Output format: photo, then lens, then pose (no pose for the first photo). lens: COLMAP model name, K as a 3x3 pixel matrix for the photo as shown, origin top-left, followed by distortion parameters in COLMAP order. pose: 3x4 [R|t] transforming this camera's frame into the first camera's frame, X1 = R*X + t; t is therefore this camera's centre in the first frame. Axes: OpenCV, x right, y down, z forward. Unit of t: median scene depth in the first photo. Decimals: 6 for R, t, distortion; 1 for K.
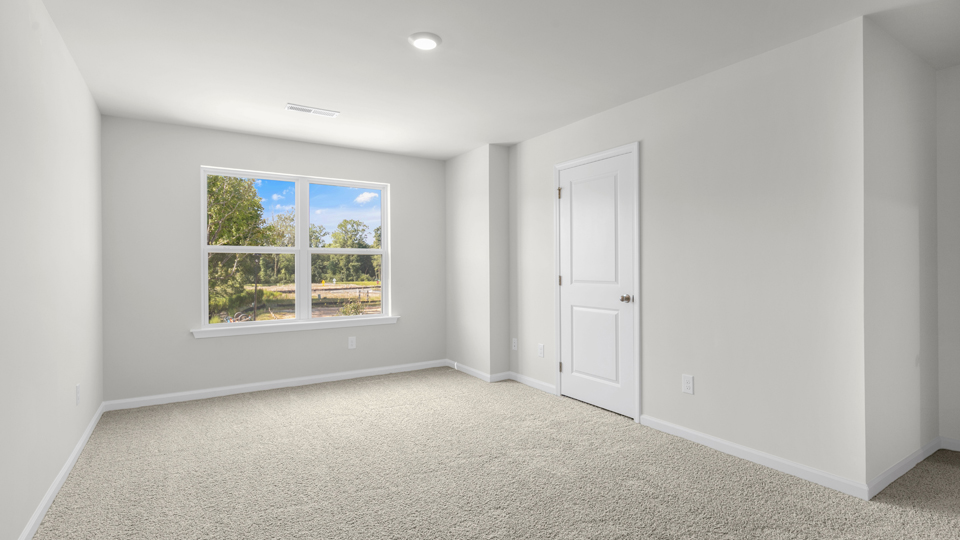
lens RADIAL K [[440.9, 0, 480.0], [0, 440.9, 270.0], [0, 0, 1]] dist [0.004217, 0.000588]
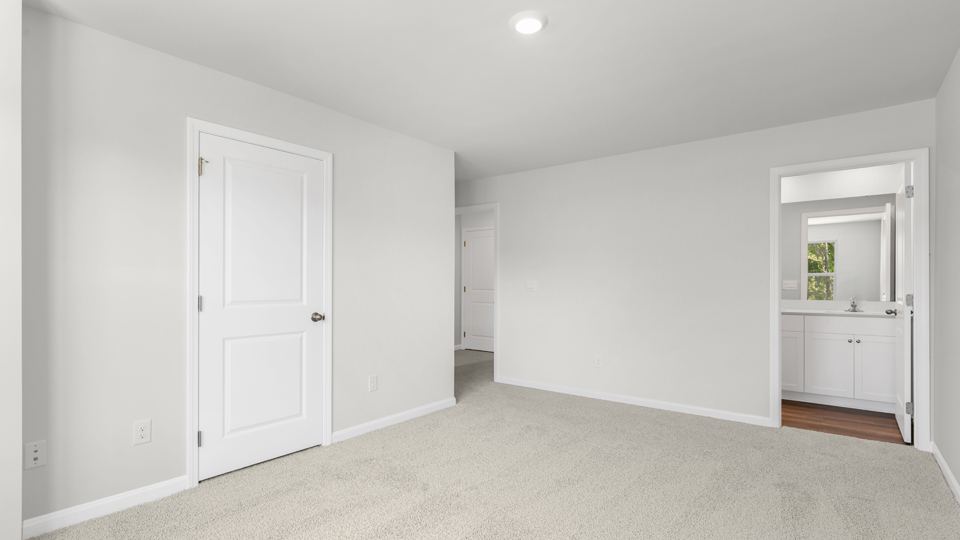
lens RADIAL K [[427.4, 0, 479.2], [0, 427.4, 280.7], [0, 0, 1]] dist [-0.001043, -0.000014]
pose [[-0.289526, 0.009252, 0.957125, -0.606556], [-0.002317, 0.999944, -0.010366, -0.004357], [-0.957167, -0.005219, -0.289488, 0.908034]]
